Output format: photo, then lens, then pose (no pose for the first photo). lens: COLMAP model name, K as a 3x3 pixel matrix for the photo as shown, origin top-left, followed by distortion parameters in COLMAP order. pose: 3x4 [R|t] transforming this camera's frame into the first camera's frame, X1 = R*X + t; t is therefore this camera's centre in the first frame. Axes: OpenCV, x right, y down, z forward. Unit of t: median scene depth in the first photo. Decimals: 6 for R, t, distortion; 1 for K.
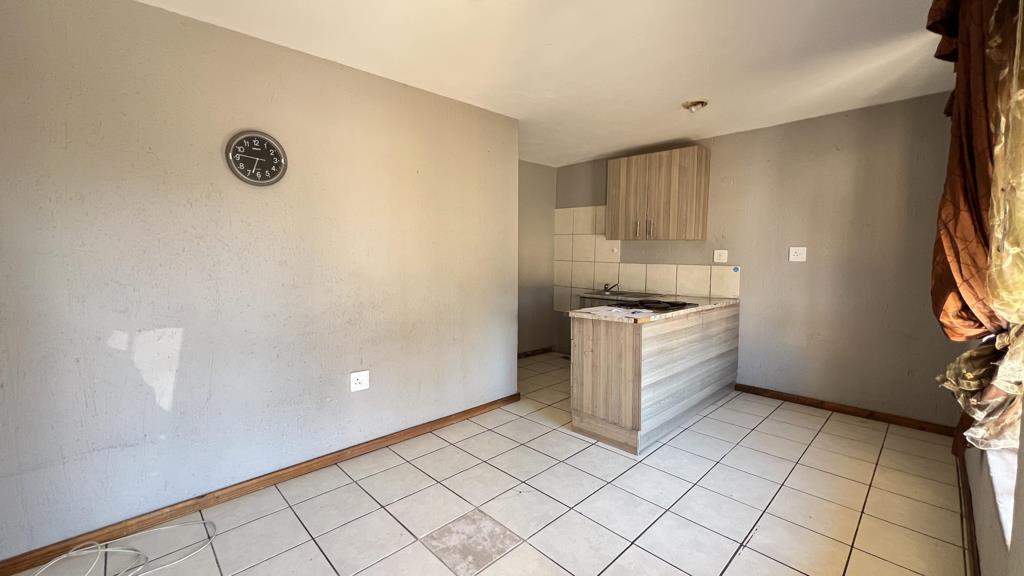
lens RADIAL K [[406.7, 0, 512.0], [0, 406.7, 288.0], [0, 0, 1]] dist [-0.007318, 0.000089]
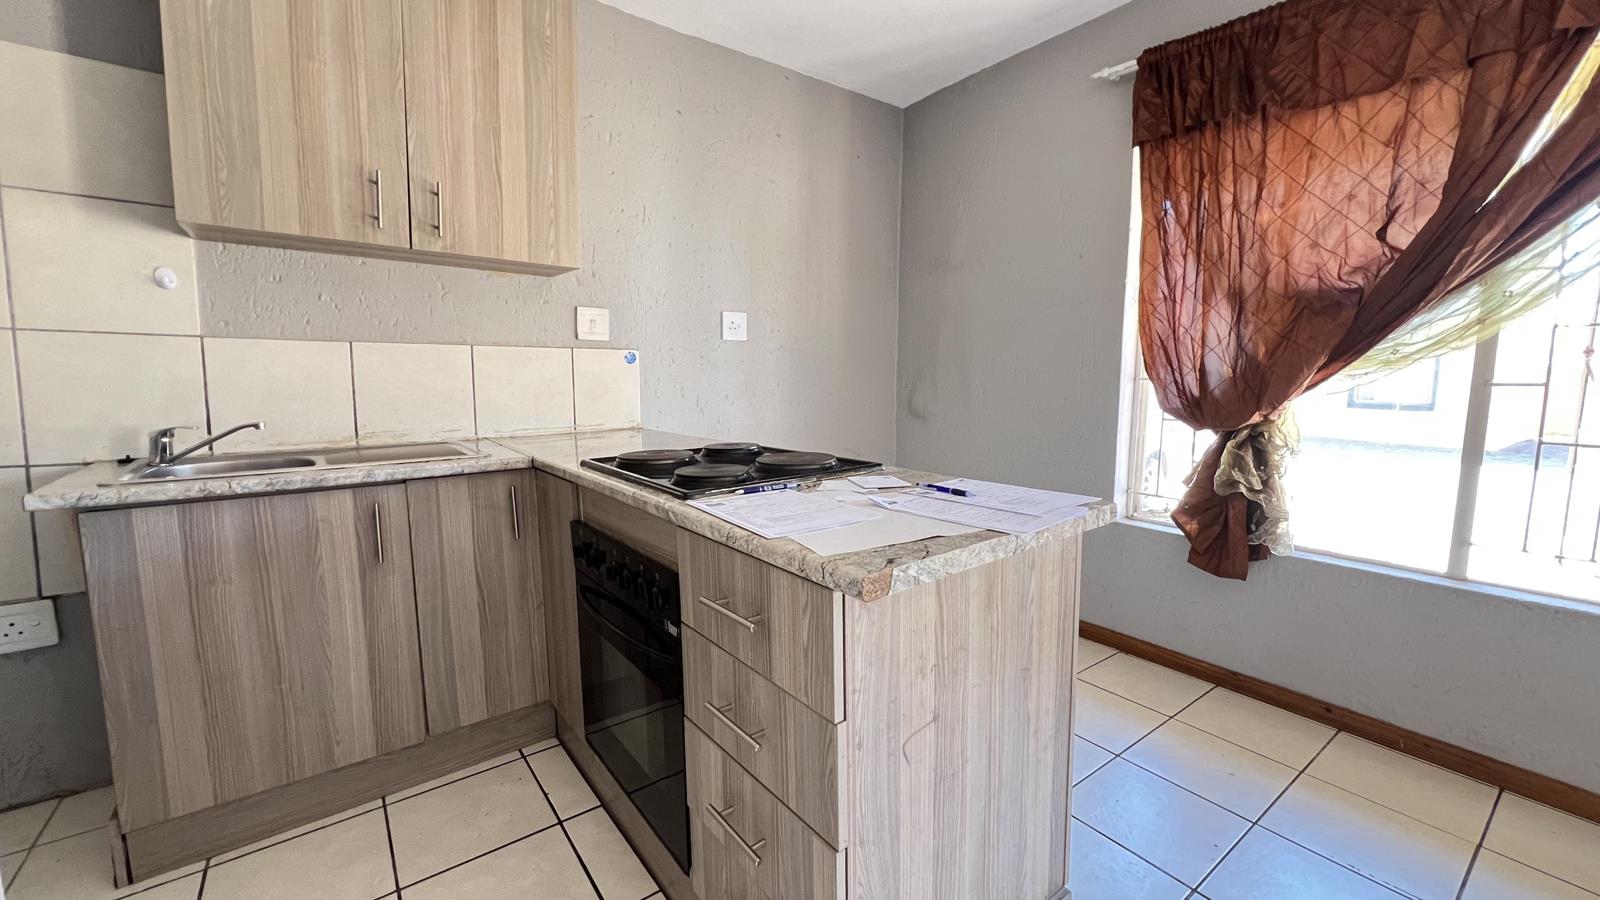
lens RADIAL K [[635.4, 0, 800.0], [0, 635.4, 450.0], [0, 0, 1]] dist [-0.007318, 0.000089]
pose [[0.126205, -0.124694, 0.984136, -0.101905], [0.076234, 0.990354, 0.115706, -0.019030], [-0.989071, 0.060422, 0.134494, 0.972018]]
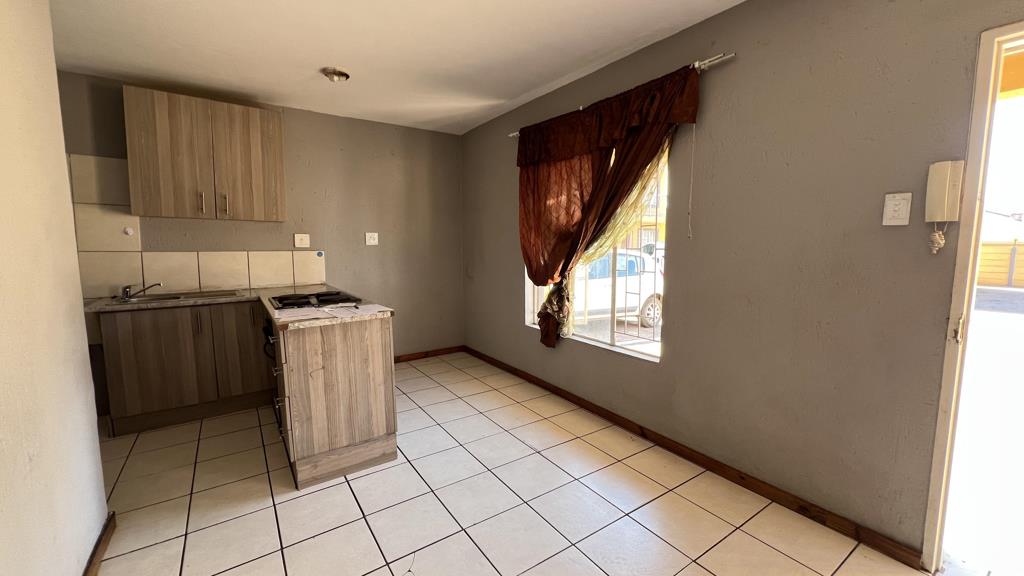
lens RADIAL K [[406.7, 0, 512.0], [0, 406.7, 288.0], [0, 0, 1]] dist [-0.007318, 0.000089]
pose [[0.163974, -0.116890, 0.979515, -0.444427], [0.076689, 0.991460, 0.105478, -0.042442], [-0.983479, 0.057822, 0.171538, 0.495998]]
